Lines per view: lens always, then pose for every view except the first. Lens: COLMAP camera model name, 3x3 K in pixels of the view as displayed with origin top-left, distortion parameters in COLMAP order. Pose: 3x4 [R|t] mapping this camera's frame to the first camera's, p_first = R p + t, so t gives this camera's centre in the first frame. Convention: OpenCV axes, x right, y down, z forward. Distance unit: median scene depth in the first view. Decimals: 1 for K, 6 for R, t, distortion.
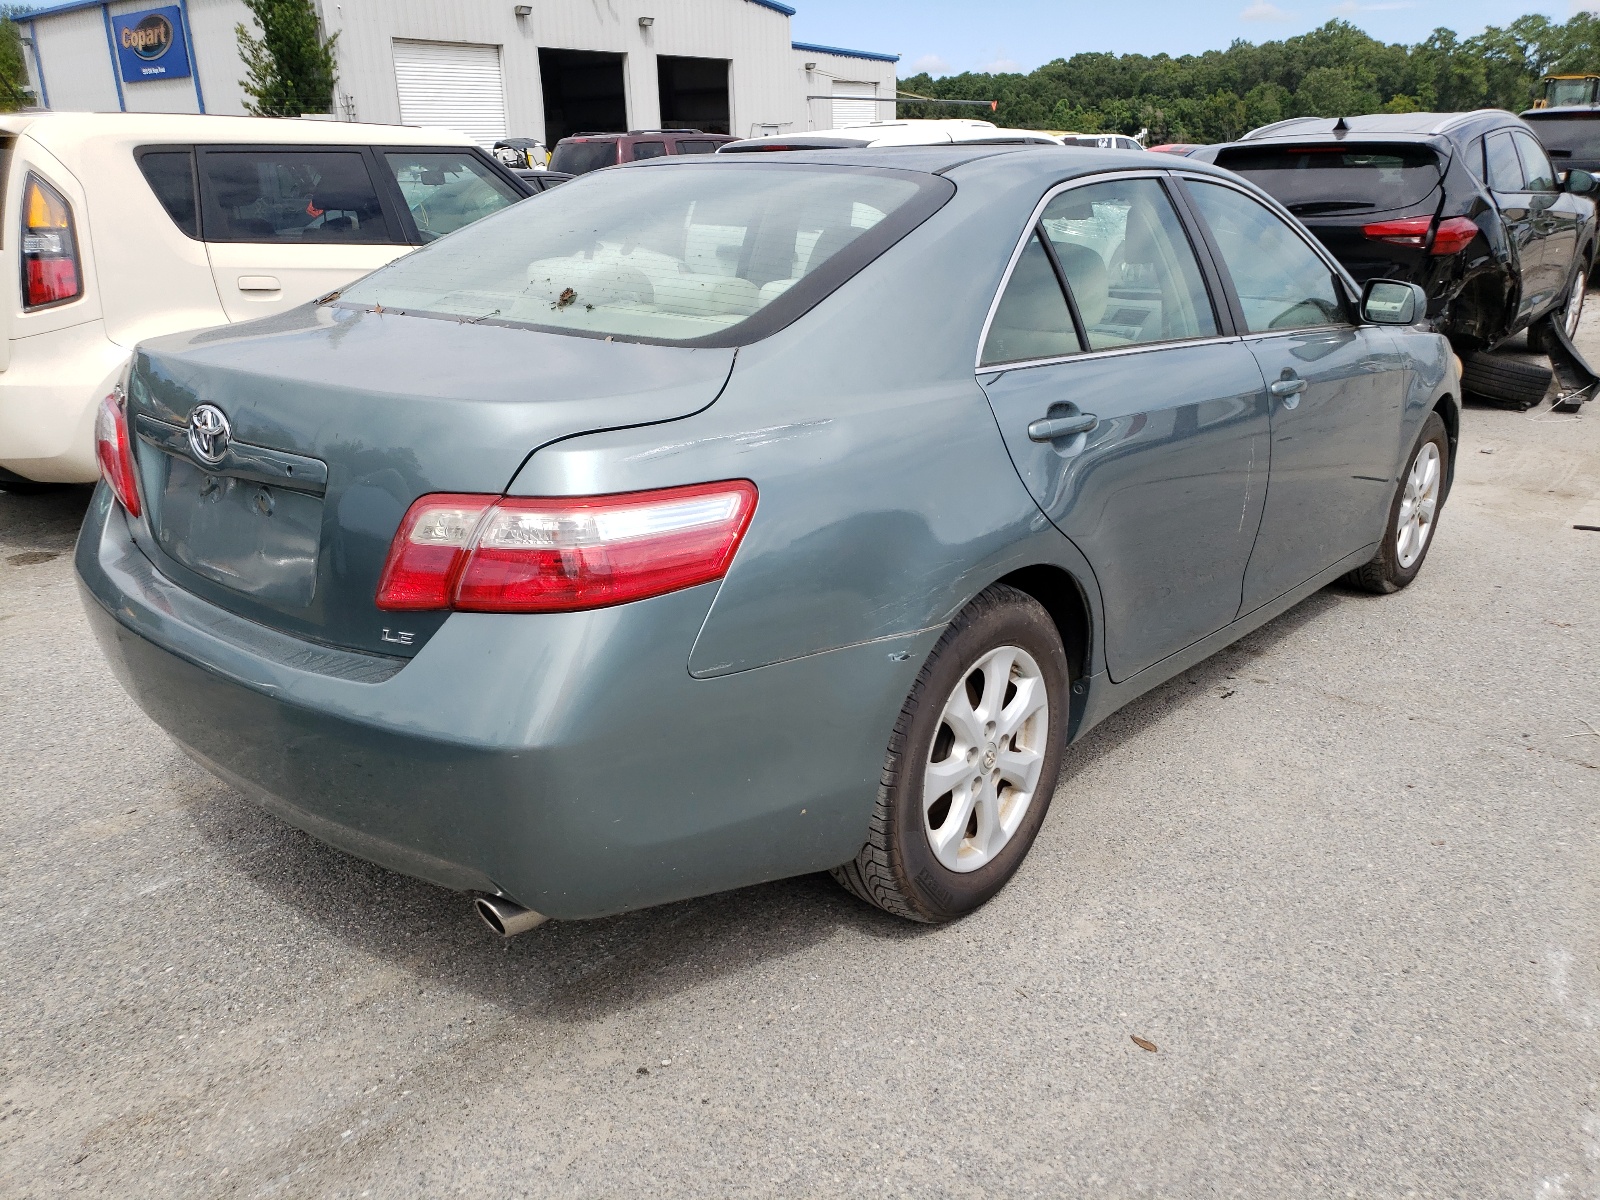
lens RADIAL K [[1287.3, 0, 800.0], [0, 1287.3, 600.0], [0, 0, 1]] dist [-0.110885, 0.098947]
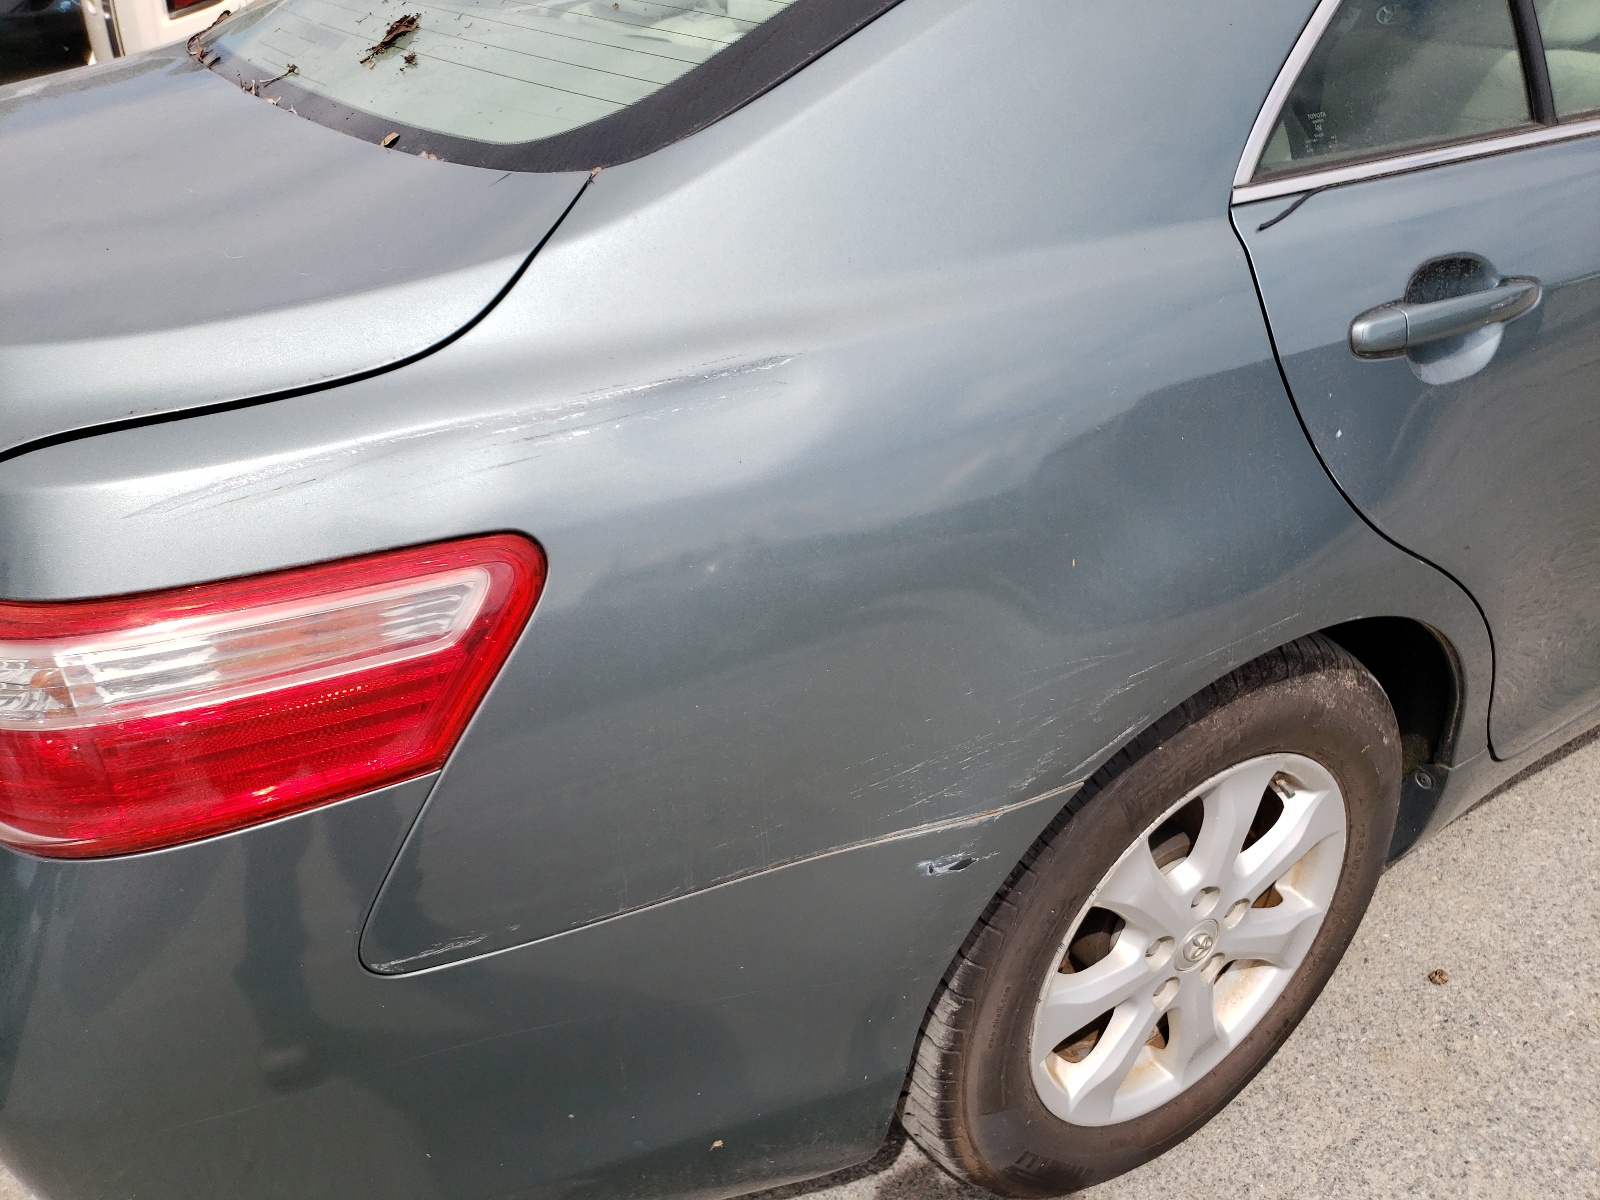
lens RADIAL K [[1287.3, 0, 800.0], [0, 1287.3, 600.0], [0, 0, 1]] dist [-0.110885, 0.098947]
pose [[0.947993, 0.110198, -0.298605, 0.134067], [-0.036047, 0.969289, 0.243268, -0.137853], [0.316242, -0.219853, 0.922852, 0.503960]]
